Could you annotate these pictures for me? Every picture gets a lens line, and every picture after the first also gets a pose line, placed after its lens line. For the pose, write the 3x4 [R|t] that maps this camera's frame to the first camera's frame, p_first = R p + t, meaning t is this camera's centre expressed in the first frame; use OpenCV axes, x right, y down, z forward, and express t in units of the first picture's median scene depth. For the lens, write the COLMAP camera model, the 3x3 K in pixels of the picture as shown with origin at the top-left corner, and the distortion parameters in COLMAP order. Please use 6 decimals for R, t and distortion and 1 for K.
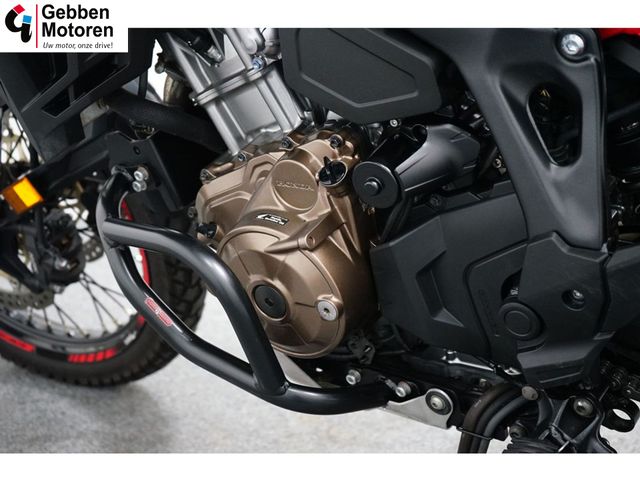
lens RADIAL K [[1122.8, 0, 321.2], [0, 1122.8, 239.9], [0, 0, 1]] dist [0.057426, 0.000000]
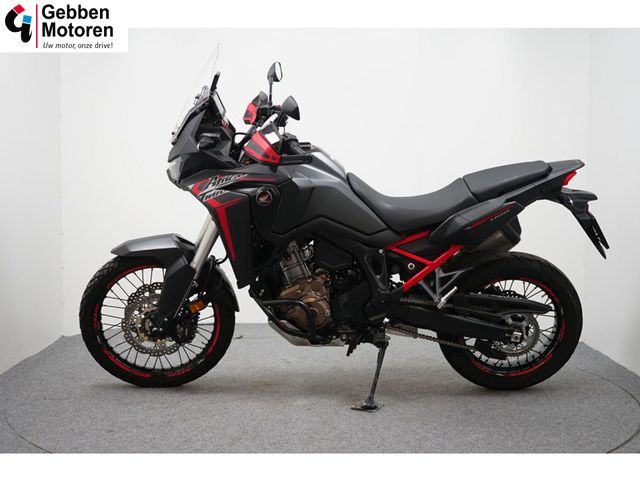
lens RADIAL K [[900.2, 0, 321.9], [0, 900.2, 239.2], [0, 0, 1]] dist [0.157025, 0.000000]
pose [[0.825310, 0.002099, 0.564676, -1.970309], [0.138855, 0.968534, -0.206545, 0.497417], [-0.547342, 0.248872, 0.799050, -1.839938]]
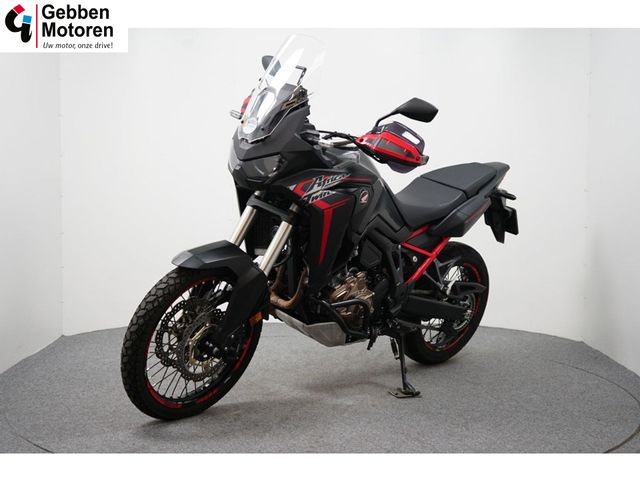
lens RADIAL K [[900.2, 0, 320.2], [0, 900.2, 241.2], [0, 0, 1]] dist [0.157025, 0.000000]
pose [[0.194993, -0.026655, 0.980442, -3.522724], [0.293399, 0.955442, -0.032376, -0.143478], [-0.935892, 0.293974, 0.194125, 0.409556]]
